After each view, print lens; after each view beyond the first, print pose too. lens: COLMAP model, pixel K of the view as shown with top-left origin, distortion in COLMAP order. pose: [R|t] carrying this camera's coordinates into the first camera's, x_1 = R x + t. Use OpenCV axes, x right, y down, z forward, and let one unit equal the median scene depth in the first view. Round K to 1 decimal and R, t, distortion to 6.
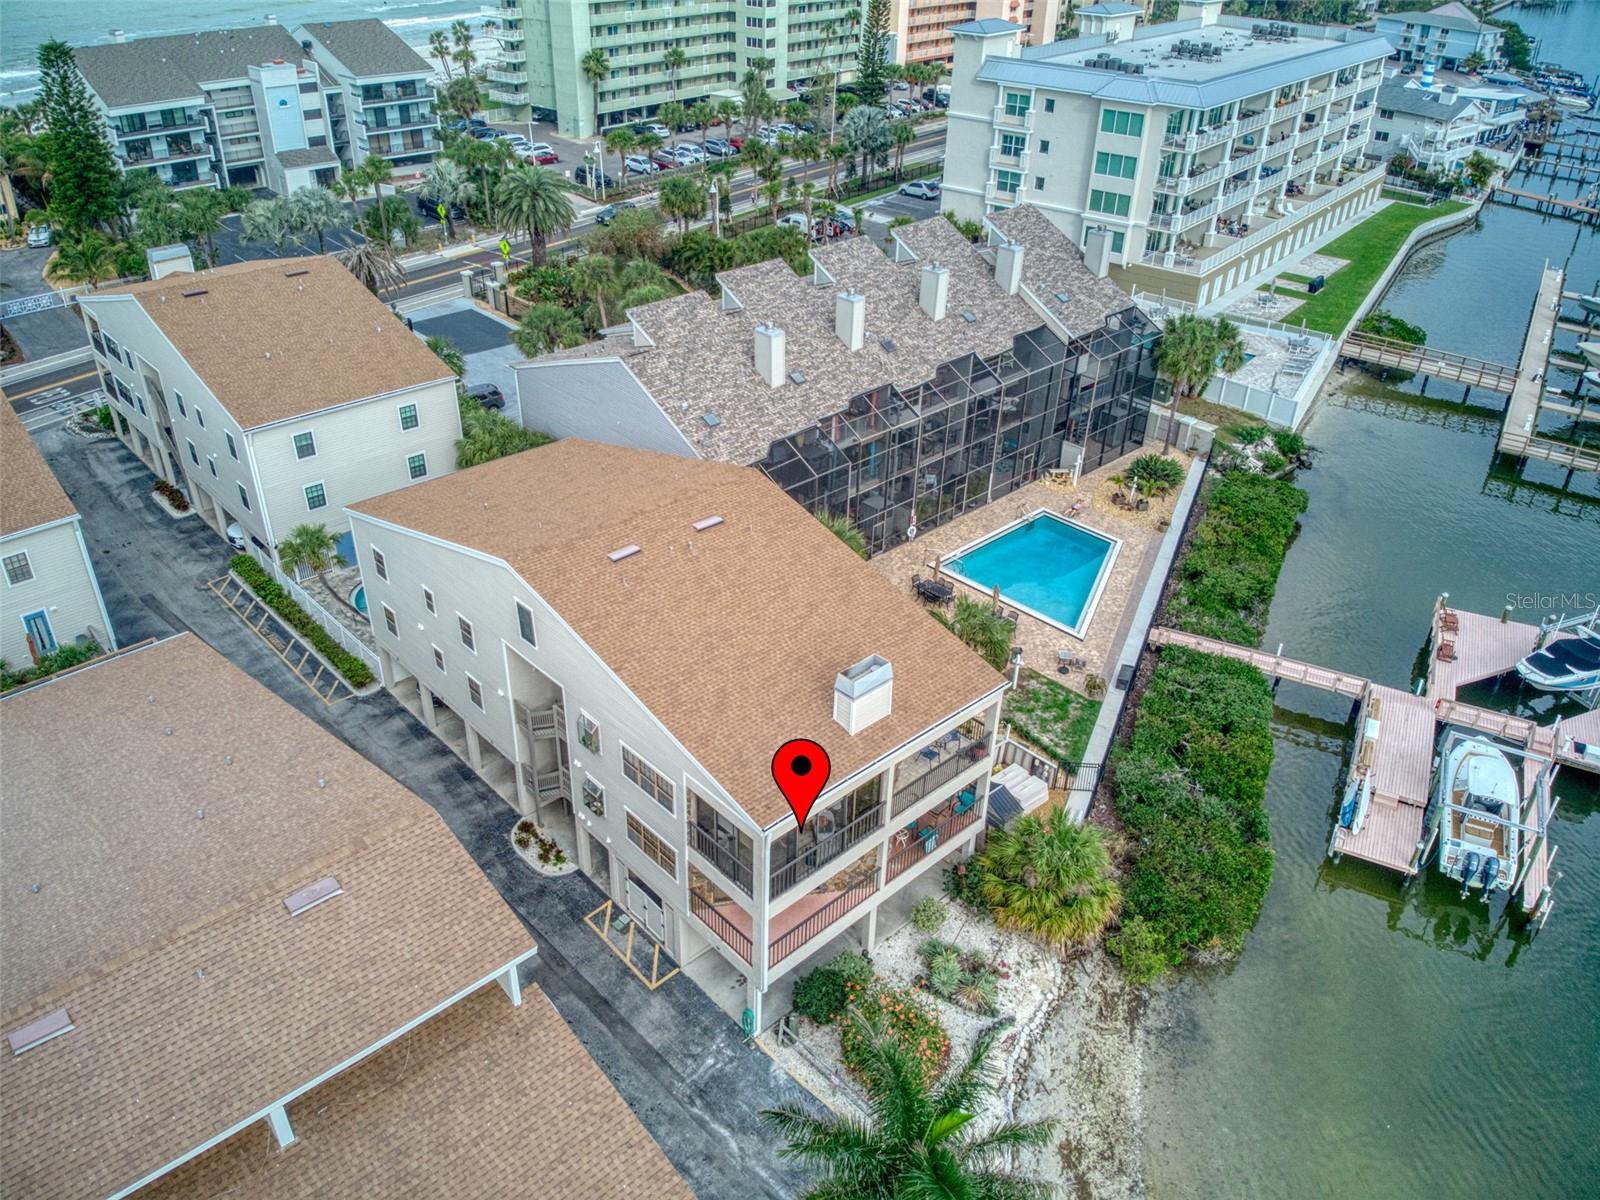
lens RADIAL K [[1217.9, 0, 786.3], [0, 1217.9, 560.3], [0, 0, 1]] dist [0.027286, -0.088553]
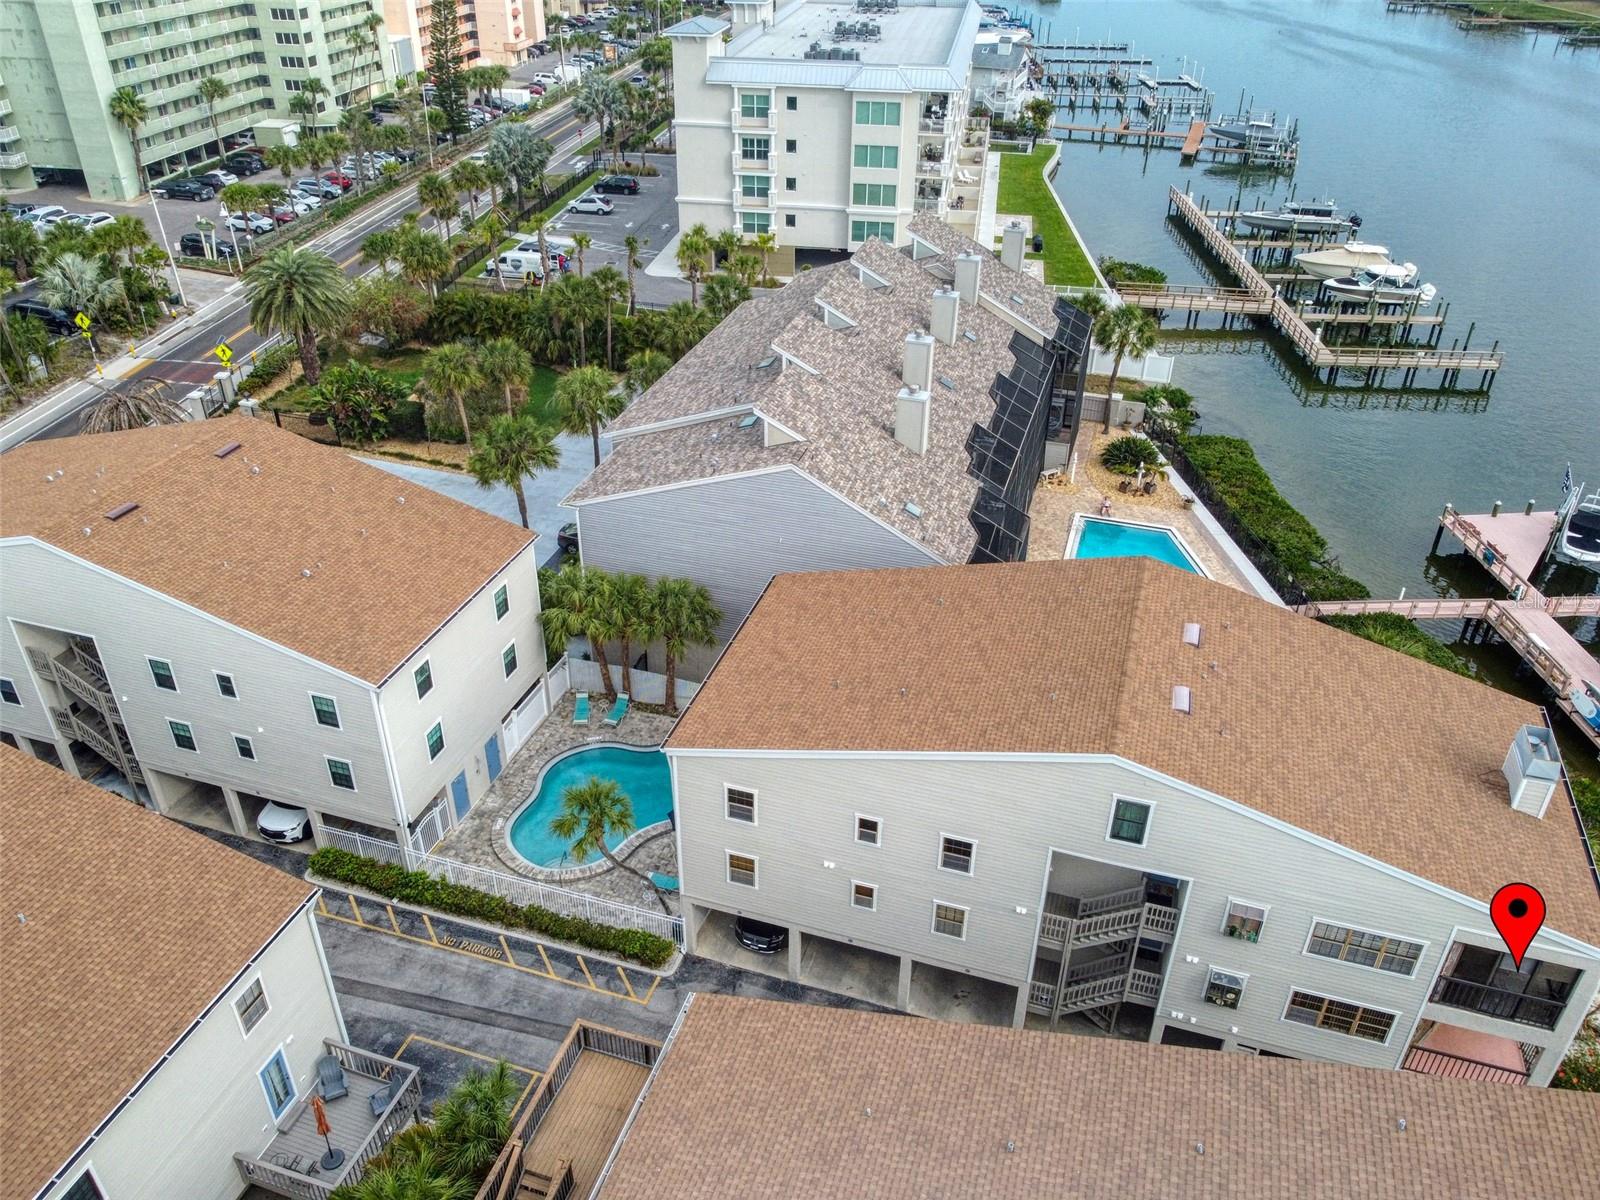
lens RADIAL K [[1217.9, 0, 790.9], [0, 1217.9, 572.5], [0, 0, 1]] dist [0.027286, -0.088553]
pose [[0.870733, -0.260578, 0.417041, -0.276143], [0.251136, 0.964766, 0.078467, -0.088974], [-0.422794, 0.036410, 0.905494, 0.138848]]
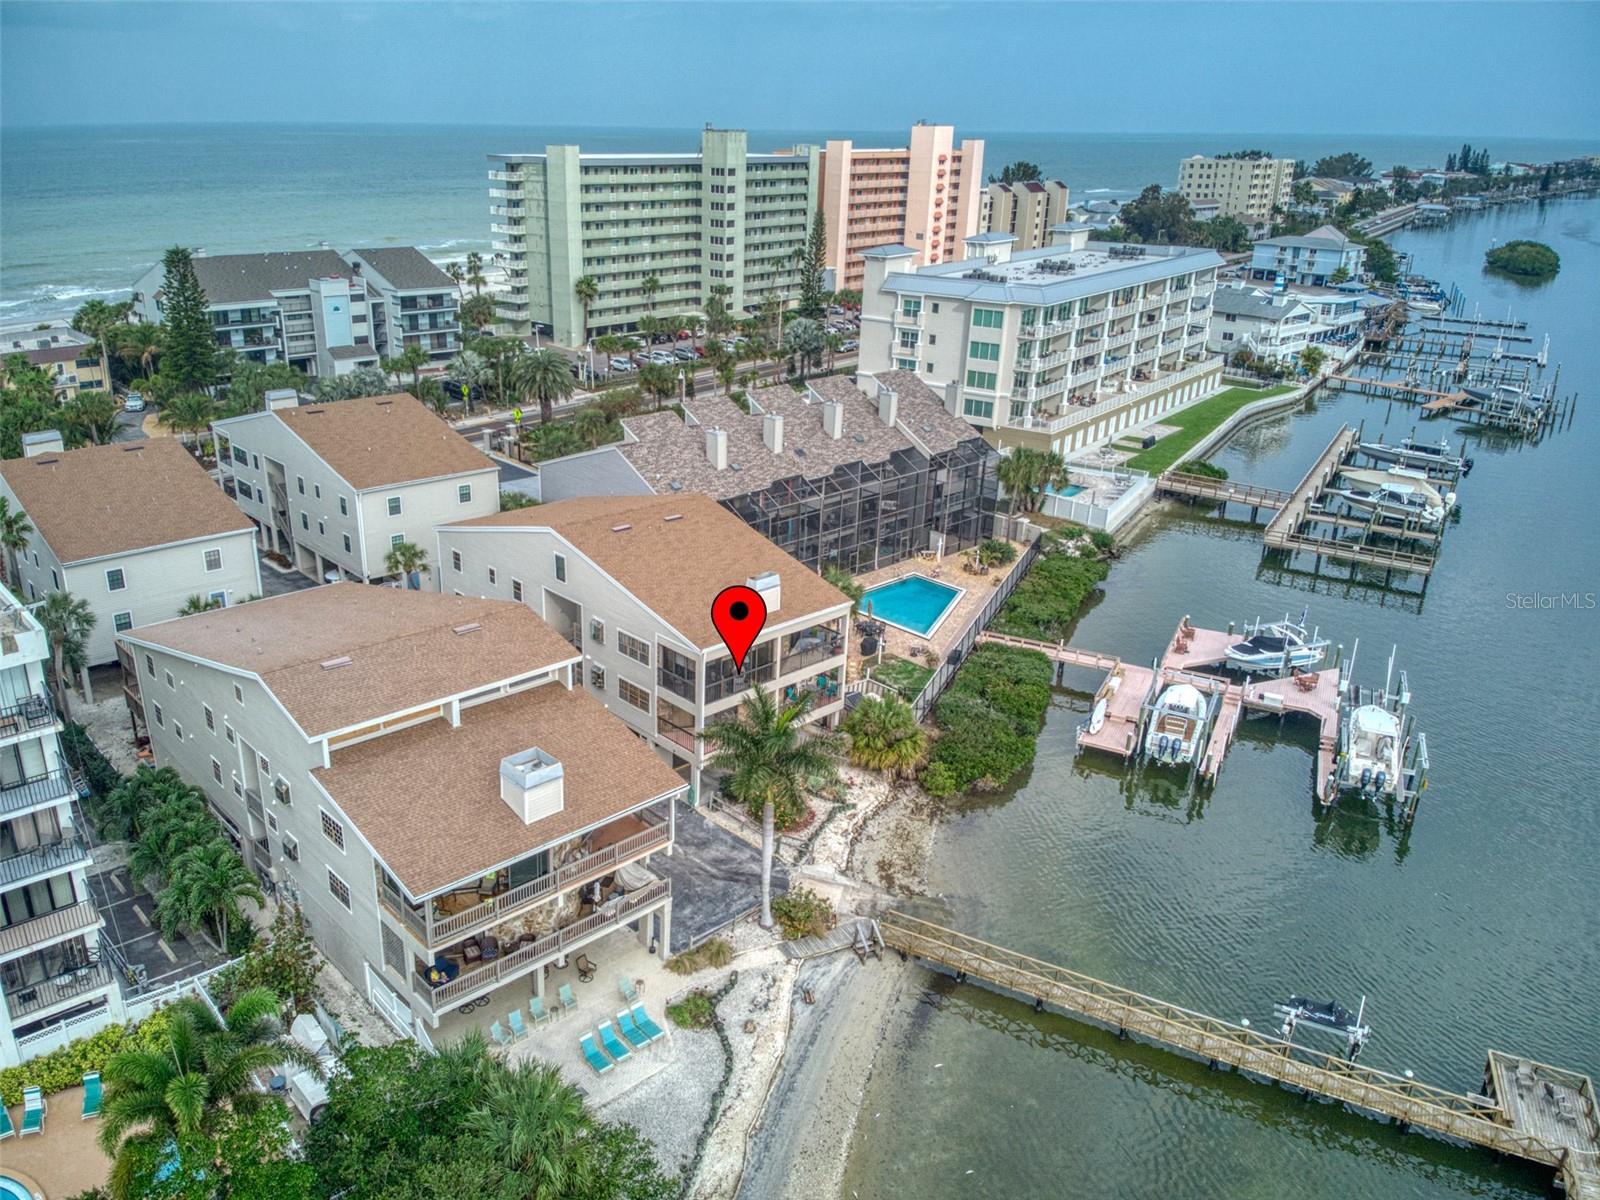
lens RADIAL K [[1217.9, 0, 777.1], [0, 1217.9, 631.3], [0, 0, 1]] dist [0.027286, -0.088553]
pose [[0.999822, 0.003201, 0.018586, 0.018969], [-0.000710, 0.991184, -0.132491, 0.138312], [-0.018847, 0.132454, 0.991010, -0.241274]]
